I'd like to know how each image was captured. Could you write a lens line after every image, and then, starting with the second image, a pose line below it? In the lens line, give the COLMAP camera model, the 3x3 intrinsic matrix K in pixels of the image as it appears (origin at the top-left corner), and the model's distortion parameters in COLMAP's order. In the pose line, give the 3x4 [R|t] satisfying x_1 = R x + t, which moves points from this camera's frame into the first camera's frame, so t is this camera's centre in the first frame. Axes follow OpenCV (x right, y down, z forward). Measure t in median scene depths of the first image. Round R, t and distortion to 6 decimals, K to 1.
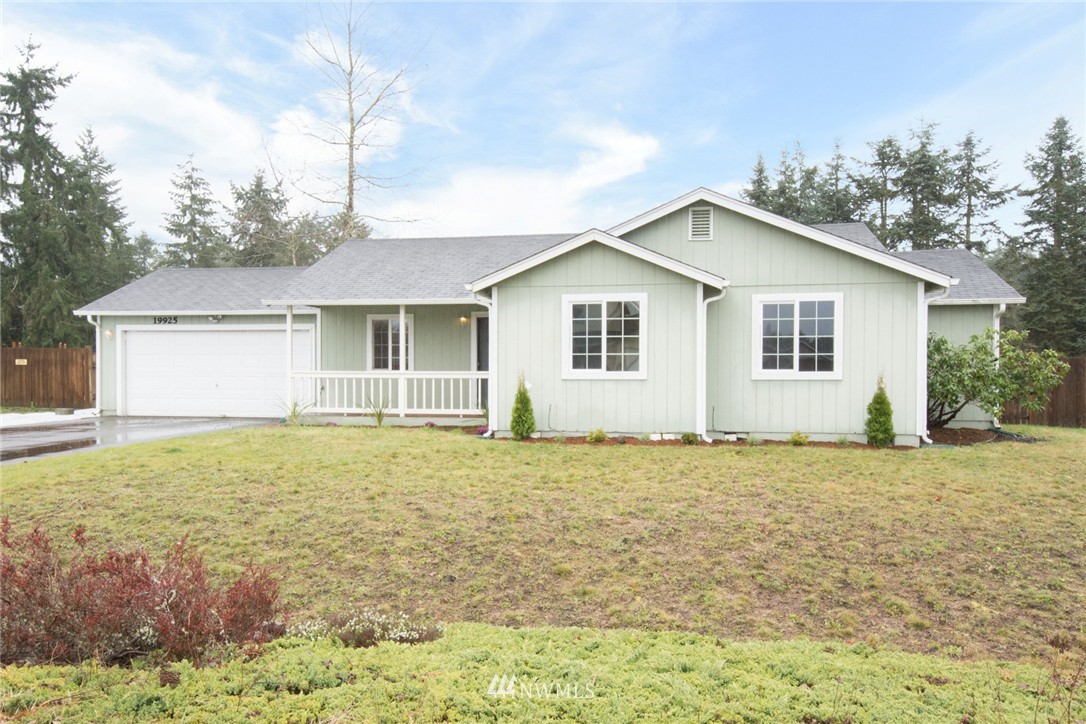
lens RADIAL K [[698.6, 0, 502.8], [0, 698.6, 383.6], [0, 0, 1]] dist [0.039598, 0.000089]
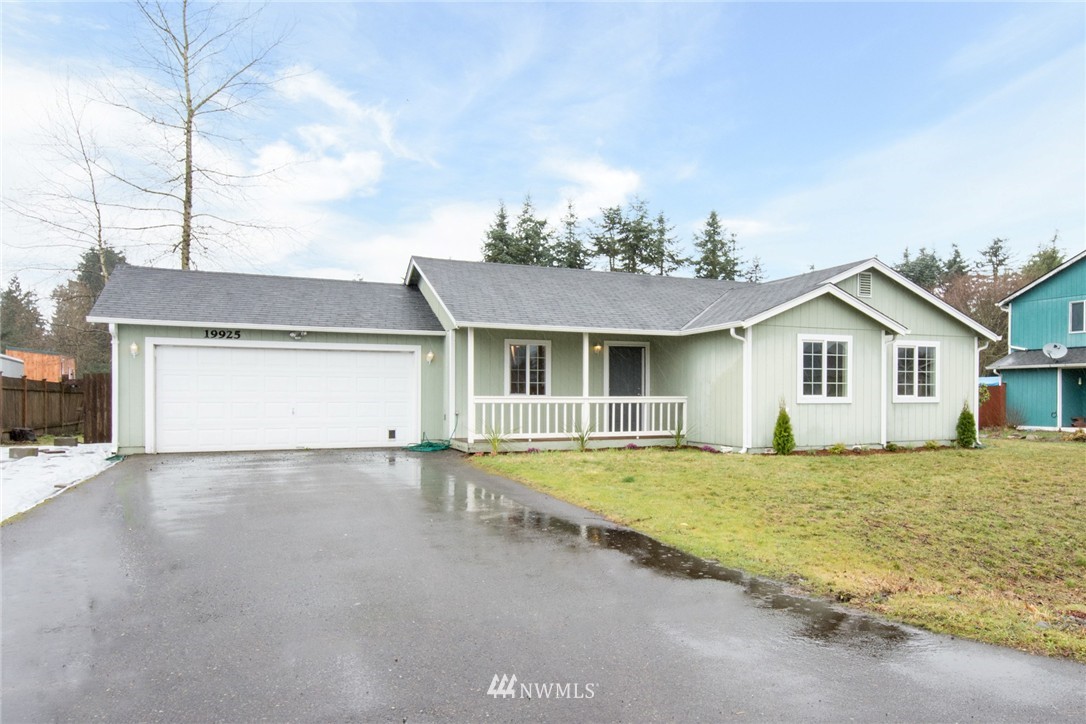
lens RADIAL K [[679.3, 0, 542.7], [0, 679.3, 401.8], [0, 0, 1]] dist [0.026469, 0.000122]
pose [[0.860578, -0.005582, 0.509288, -0.722618], [0.008474, 0.999958, -0.003359, -0.006844], [-0.509248, 0.007207, 0.860589, 0.165134]]
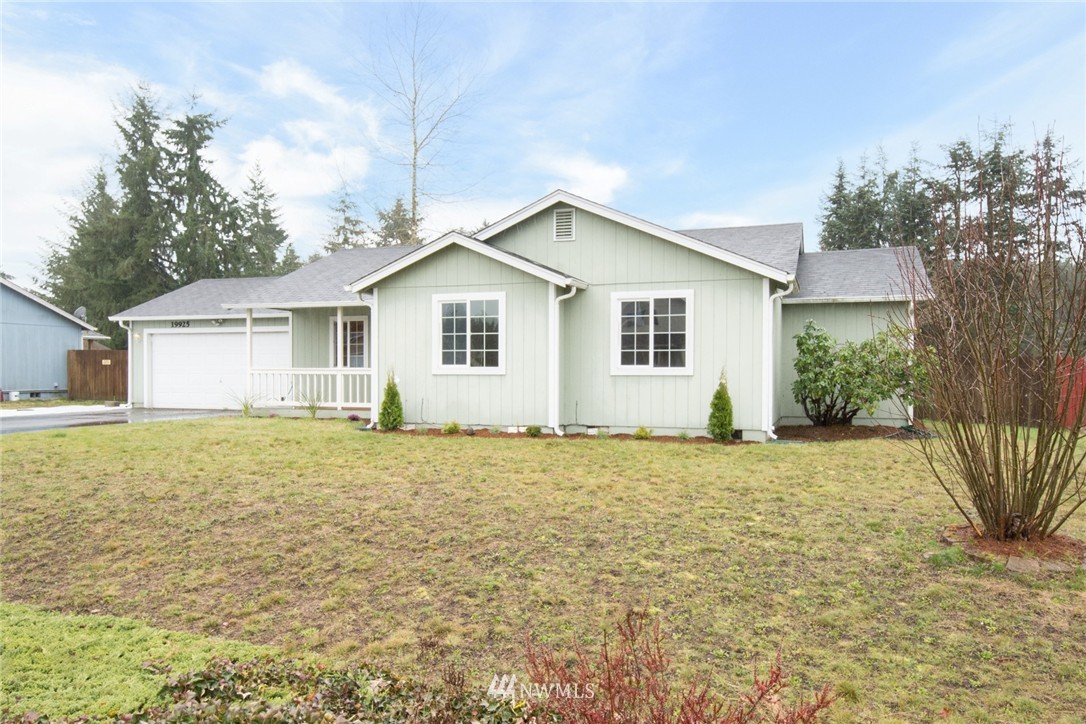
lens RADIAL K [[651.4, 0, 544.0], [0, 651.4, 380.1], [0, 0, 1]] dist [0.012238, -0.002311]
pose [[0.992273, 0.002717, -0.124045, 0.300873], [-0.003490, 0.999976, -0.006015, 0.006198], [0.124026, 0.006402, 0.992258, 0.034171]]
